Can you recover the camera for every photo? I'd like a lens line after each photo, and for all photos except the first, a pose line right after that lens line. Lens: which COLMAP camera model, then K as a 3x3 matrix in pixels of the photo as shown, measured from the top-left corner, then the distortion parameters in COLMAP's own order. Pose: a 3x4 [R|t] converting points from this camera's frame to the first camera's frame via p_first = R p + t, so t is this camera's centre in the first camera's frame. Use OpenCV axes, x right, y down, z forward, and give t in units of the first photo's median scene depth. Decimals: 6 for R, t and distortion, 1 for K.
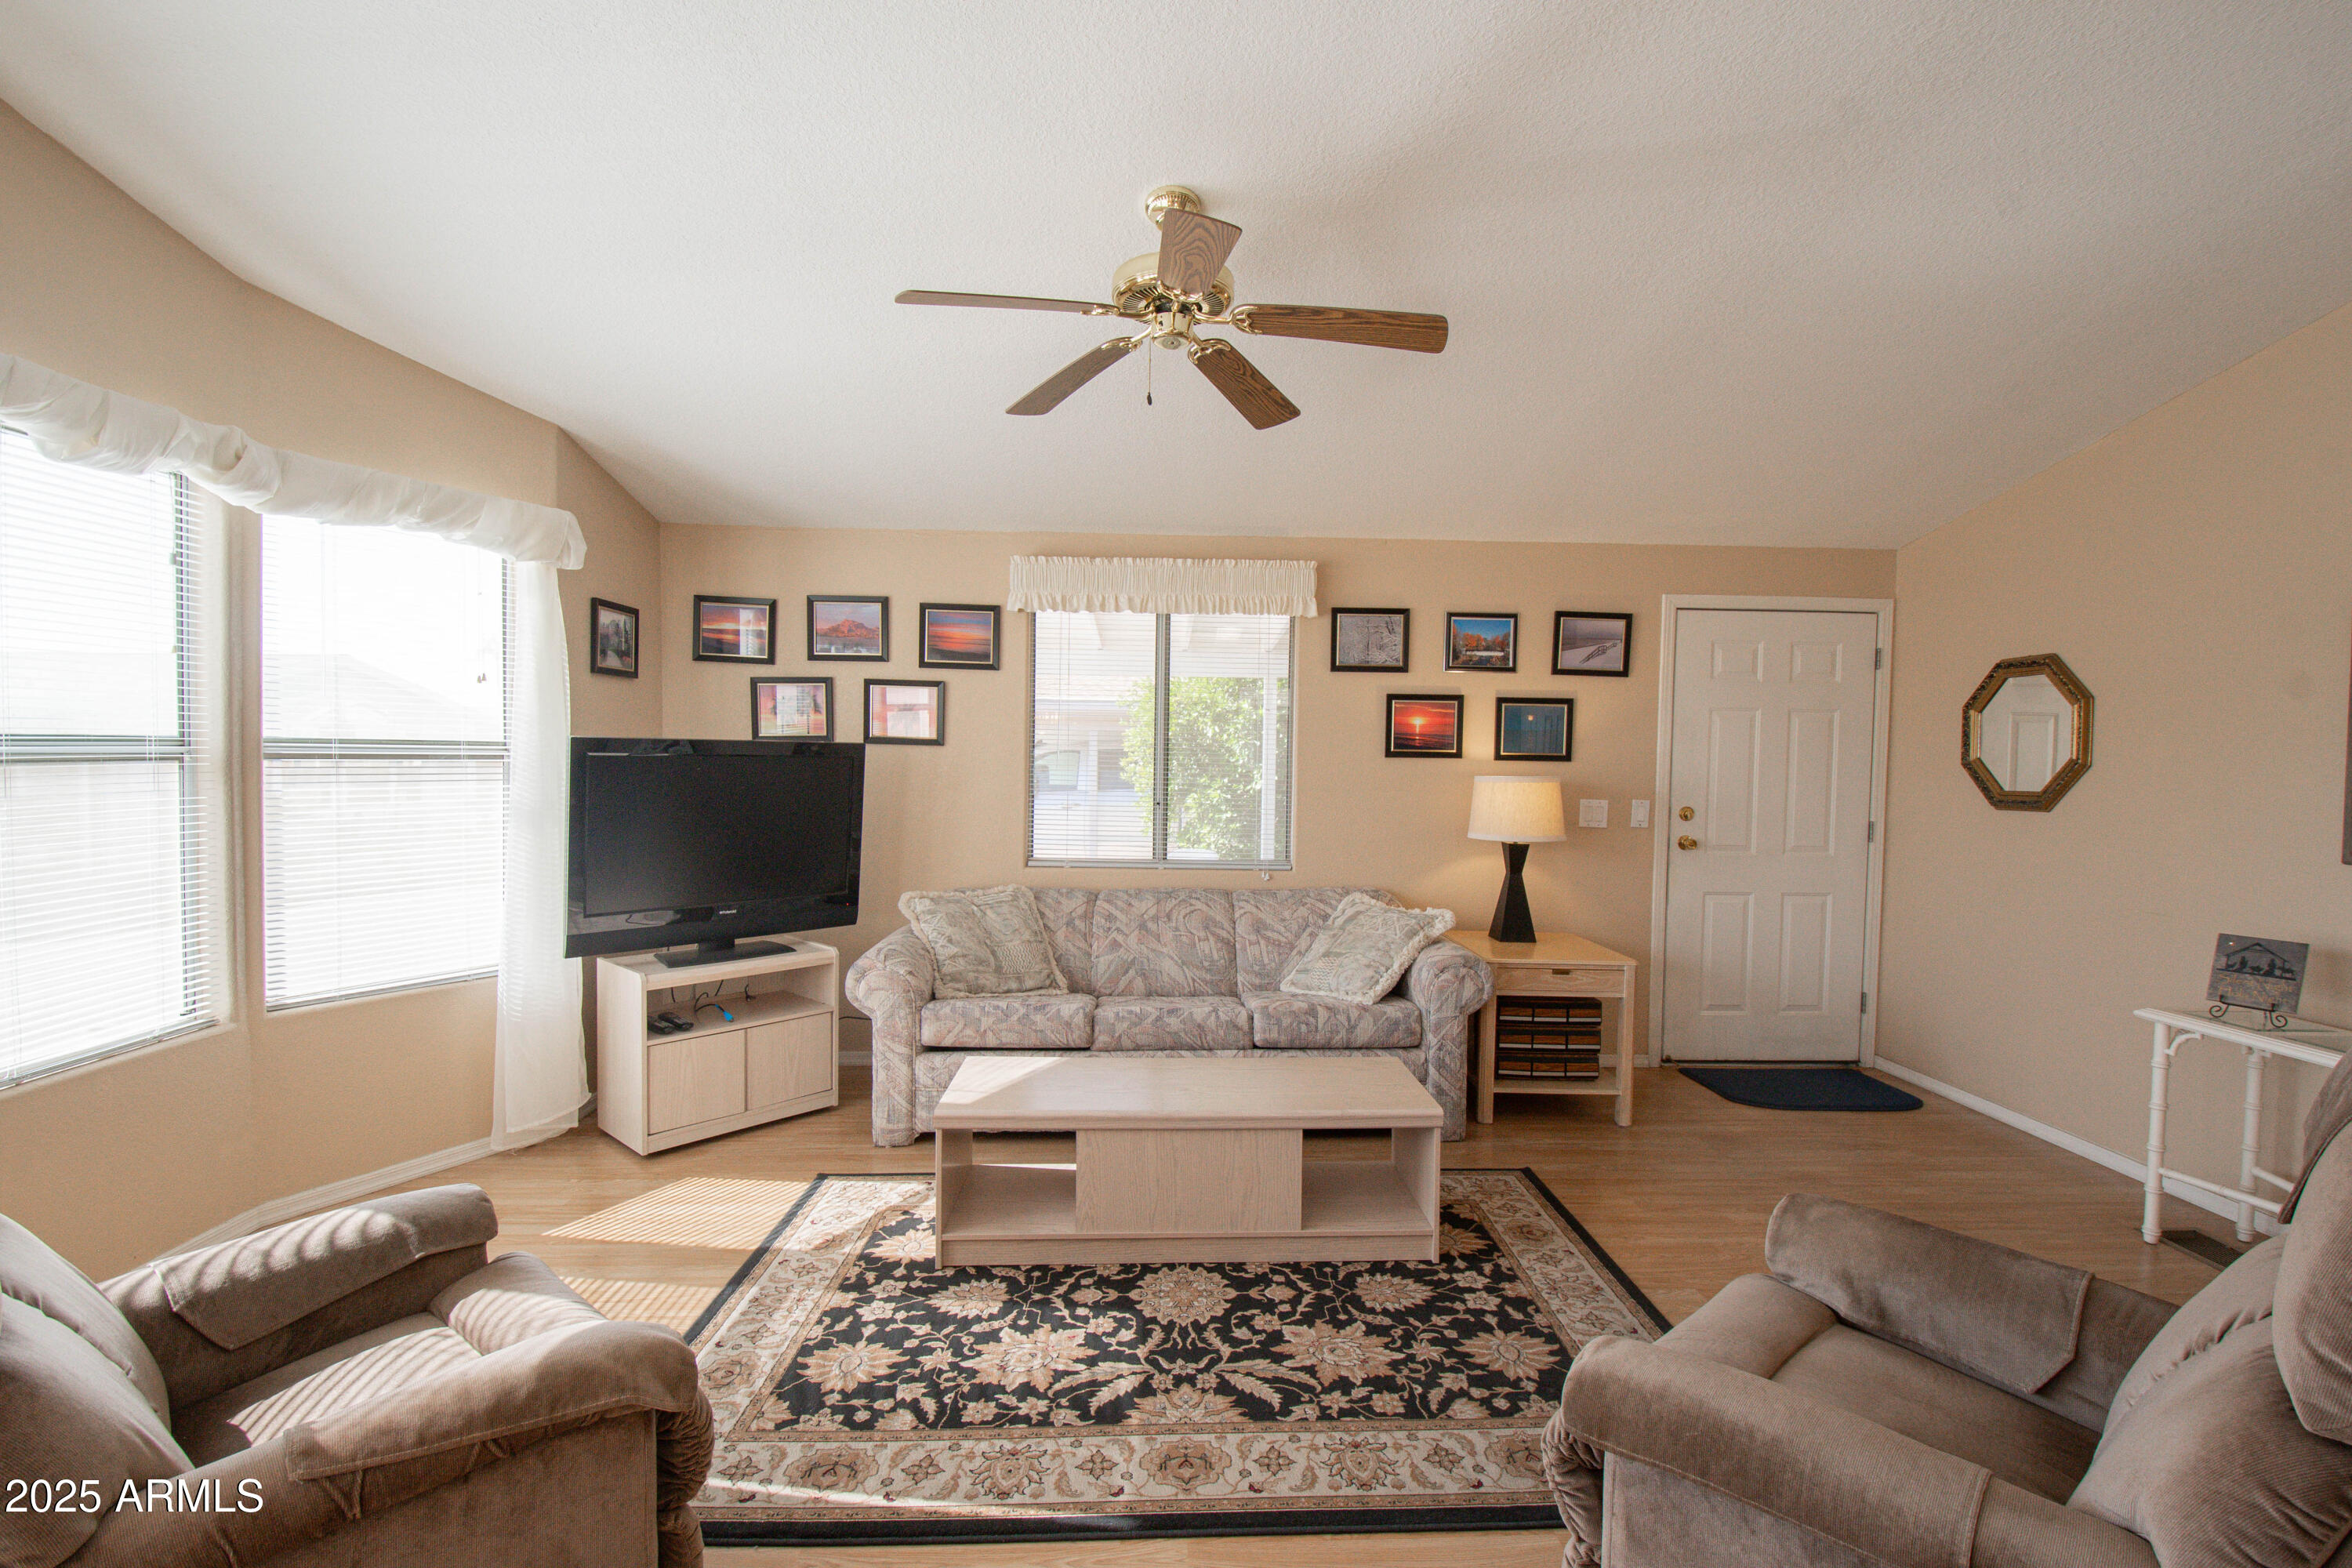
lens RADIAL K [[1045.1, 0, 1170.9], [0, 1045.1, 791.2], [0, 0, 1]] dist [-0.005608, -0.003532]
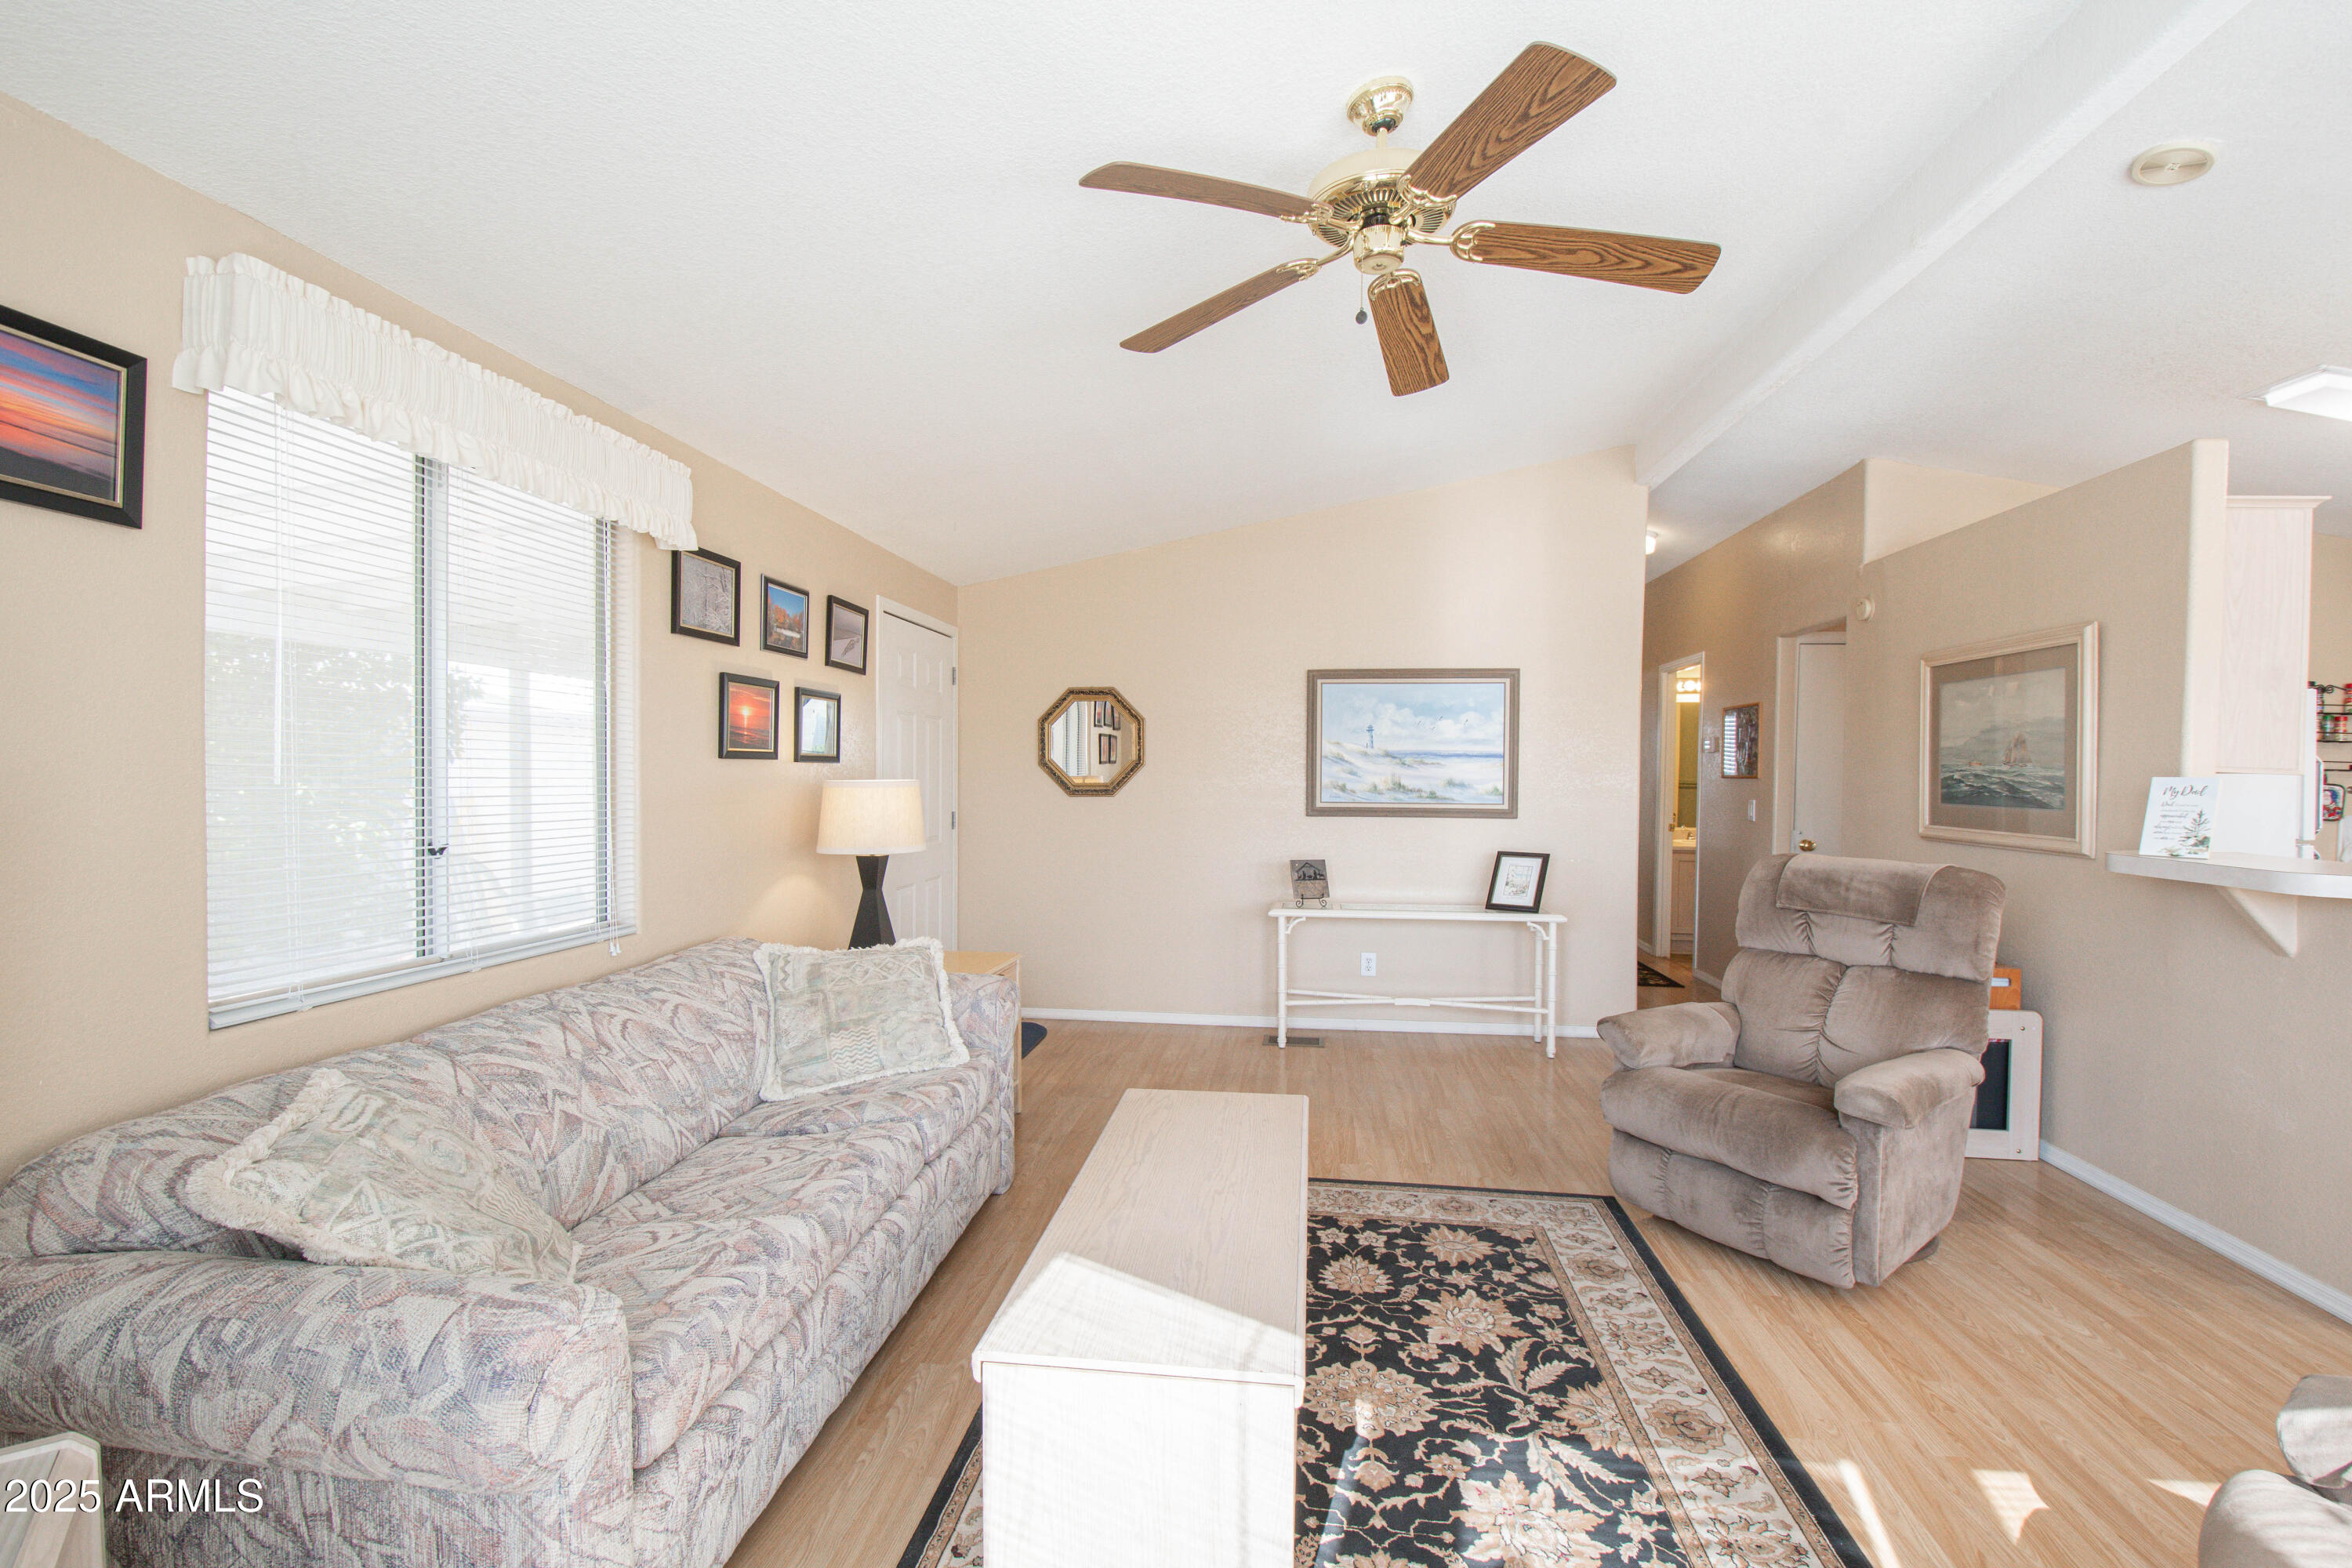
lens RADIAL K [[1045.1, 0, 1162.9], [0, 1045.1, 788.6], [0, 0, 1]] dist [-0.005608, -0.003532]
pose [[0.157029, -0.029552, 0.987152, -0.868435], [0.028526, 0.999271, 0.025377, -0.039234], [-0.987182, 0.024174, 0.157757, 1.059263]]
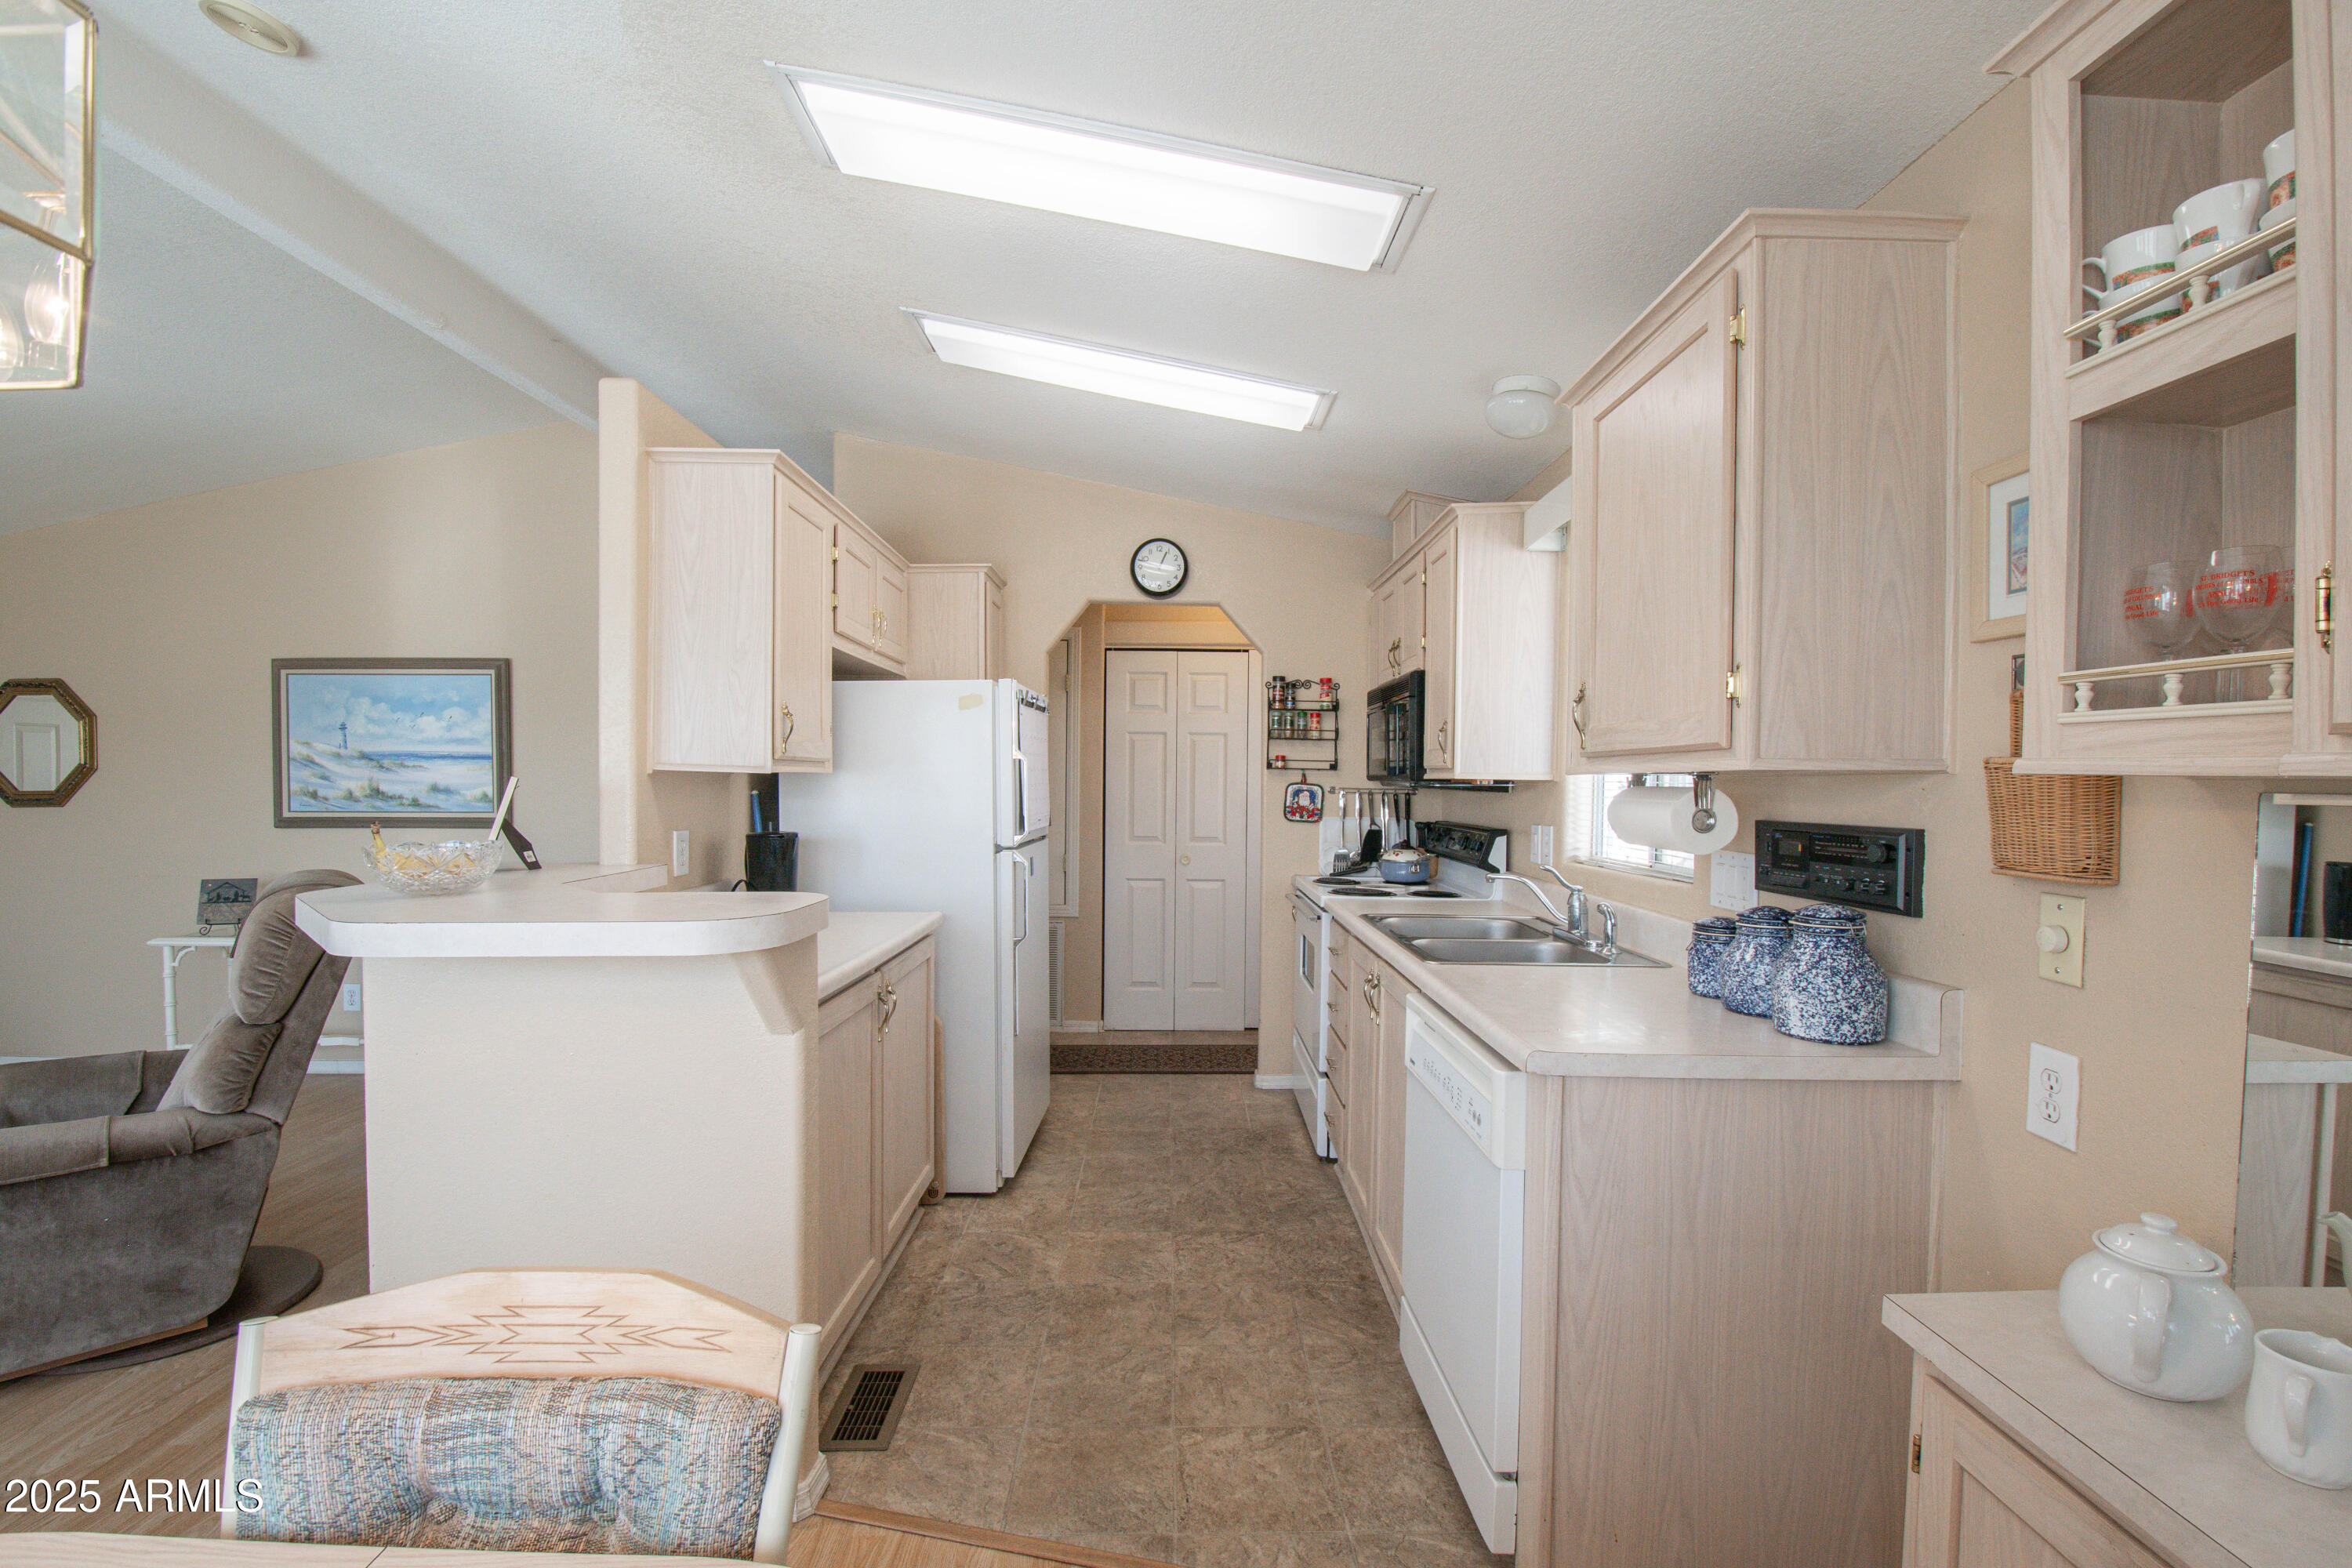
lens RADIAL K [[1045.1, 0, 1181.1], [0, 1045.1, 804.5], [0, 0, 1]] dist [-0.005608, -0.003532]
pose [[0.019236, -0.037837, 0.999099, -0.520471], [0.031980, 0.998796, 0.037210, 0.020647], [-0.999303, 0.031236, 0.020423, -0.515337]]
